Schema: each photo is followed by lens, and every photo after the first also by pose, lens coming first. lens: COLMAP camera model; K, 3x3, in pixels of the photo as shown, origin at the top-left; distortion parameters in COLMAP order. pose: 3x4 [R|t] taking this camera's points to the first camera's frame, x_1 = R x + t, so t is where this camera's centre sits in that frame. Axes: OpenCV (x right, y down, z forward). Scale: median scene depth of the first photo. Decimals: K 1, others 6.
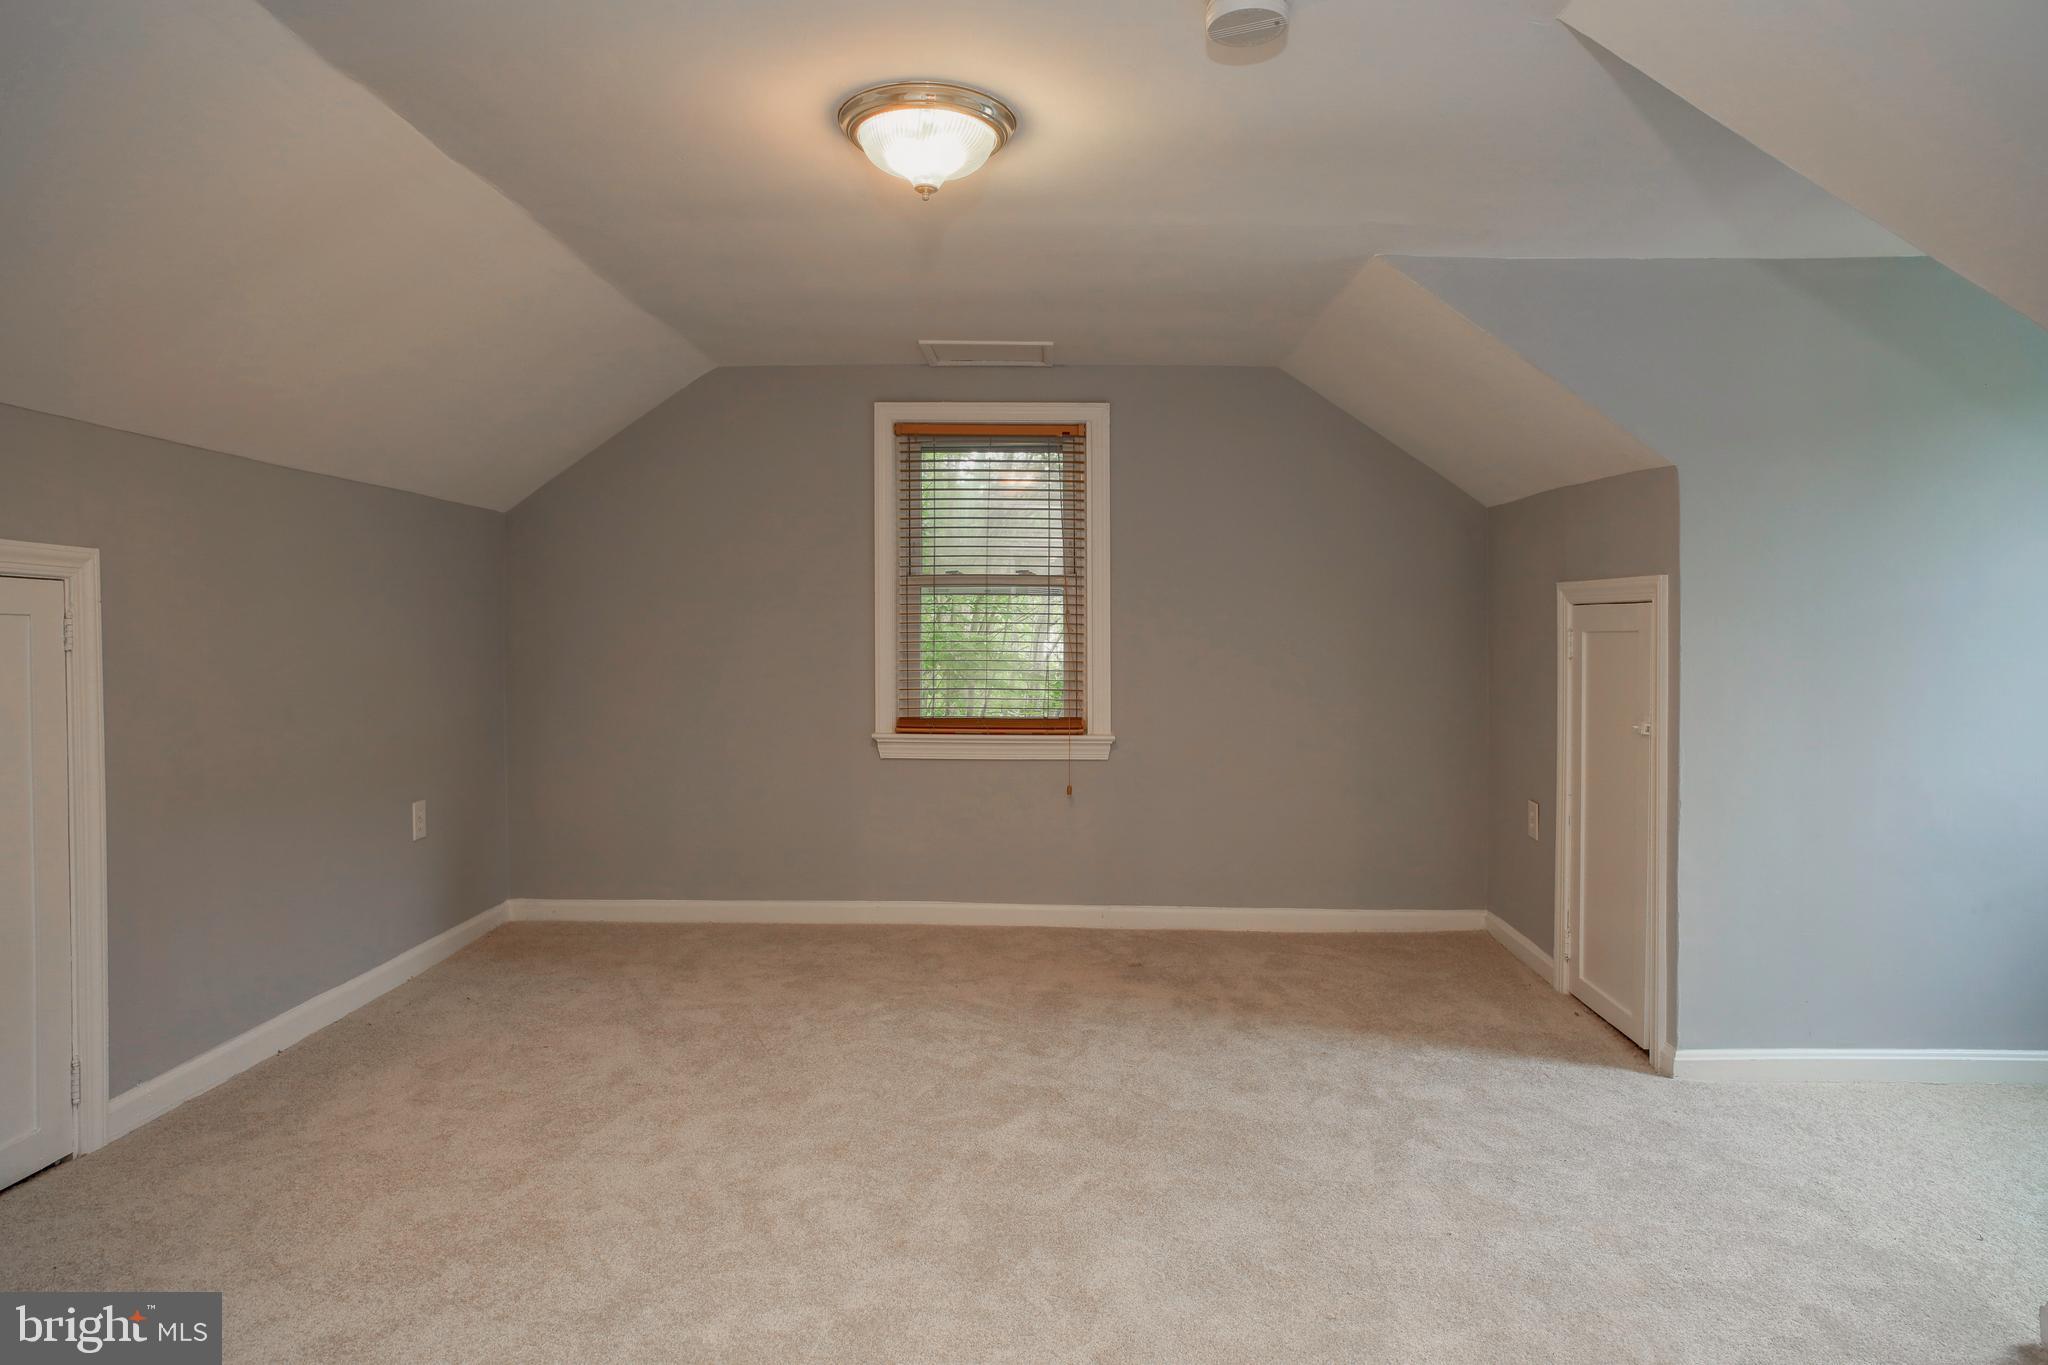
lens RADIAL K [[1220.4, 0, 1024.0], [0, 1220.4, 682.5], [0, 0, 1]] dist [-0.185420, 0.173473]
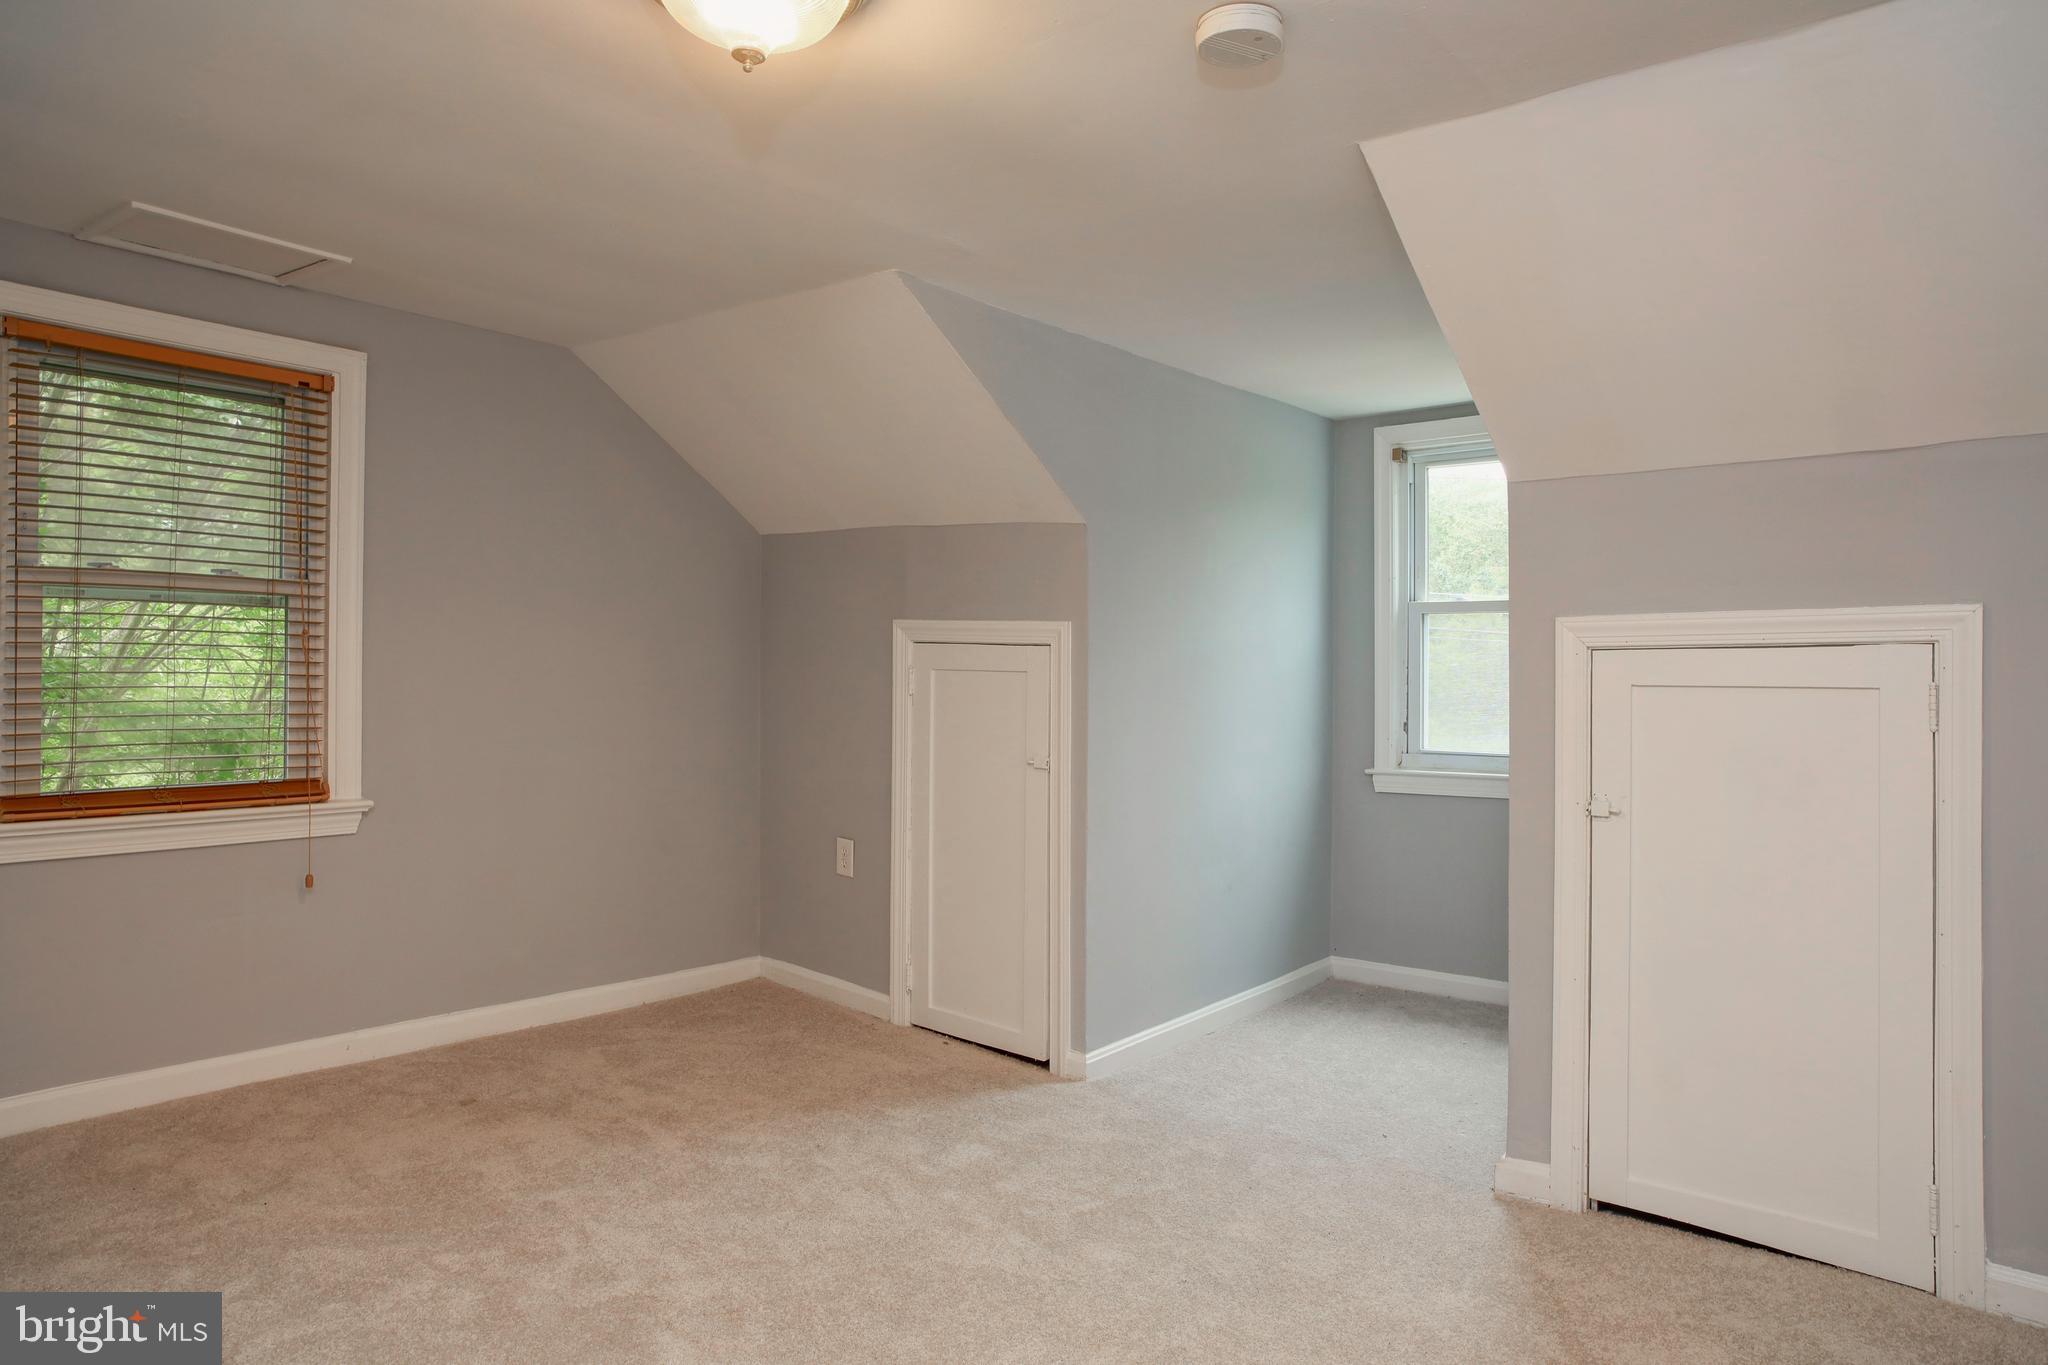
lens RADIAL K [[1253.7, 0, 1024.8], [0, 1253.7, 663.7], [0, 0, 1]] dist [-0.028020, -0.000424]
pose [[0.610459, 0.011015, 0.791971, -0.338518], [0.010435, 0.999705, -0.021948, -0.022653], [-0.791979, 0.021662, 0.610164, 0.258511]]
